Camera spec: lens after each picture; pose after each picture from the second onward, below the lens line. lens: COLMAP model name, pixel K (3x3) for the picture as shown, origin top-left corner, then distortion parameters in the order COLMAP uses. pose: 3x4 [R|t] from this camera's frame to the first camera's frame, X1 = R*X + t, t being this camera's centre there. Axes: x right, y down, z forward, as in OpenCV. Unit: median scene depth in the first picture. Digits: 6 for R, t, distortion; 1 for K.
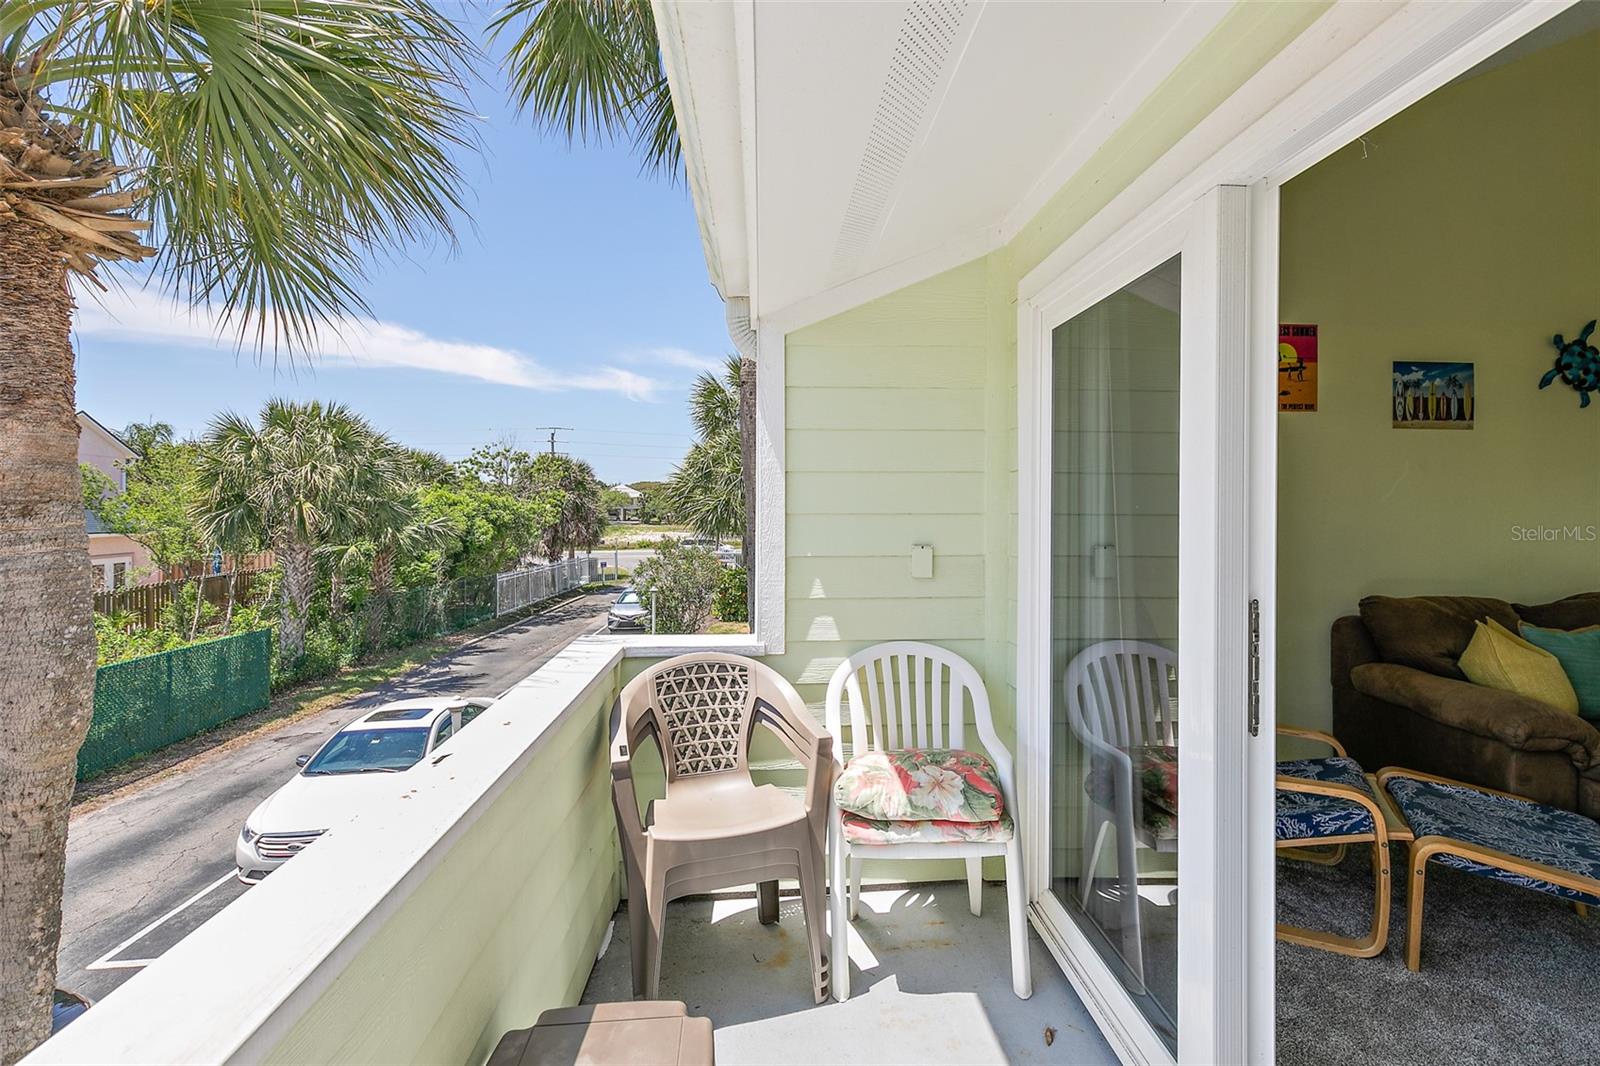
lens RADIAL K [[723.6, 0, 803.0], [0, 723.6, 508.3], [0, 0, 1]] dist [0.007318, -0.001485]
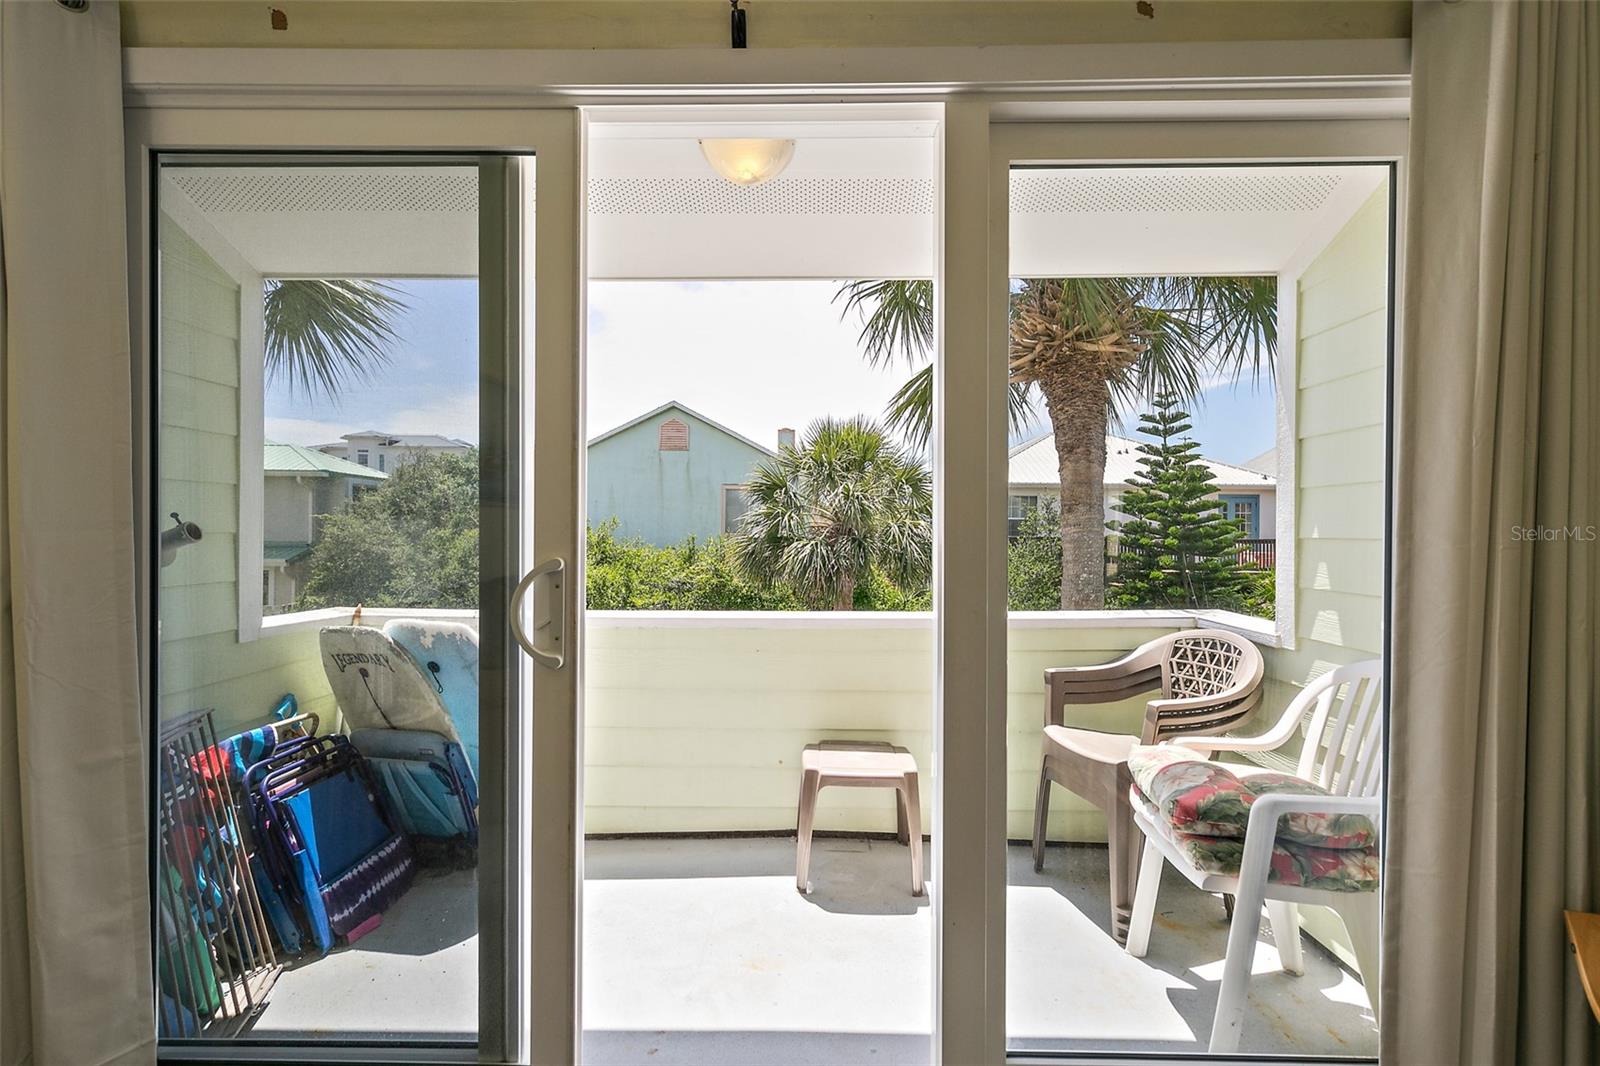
lens RADIAL K [[723.6, 0, 800.1], [0, 723.6, 540.2], [0, 0, 1]] dist [0.007318, -0.001485]
pose [[-0.082130, 0.014497, -0.996516, 0.878270], [-0.008748, 0.999845, 0.015267, 0.062314], [0.996583, 0.009971, -0.081990, 0.482893]]
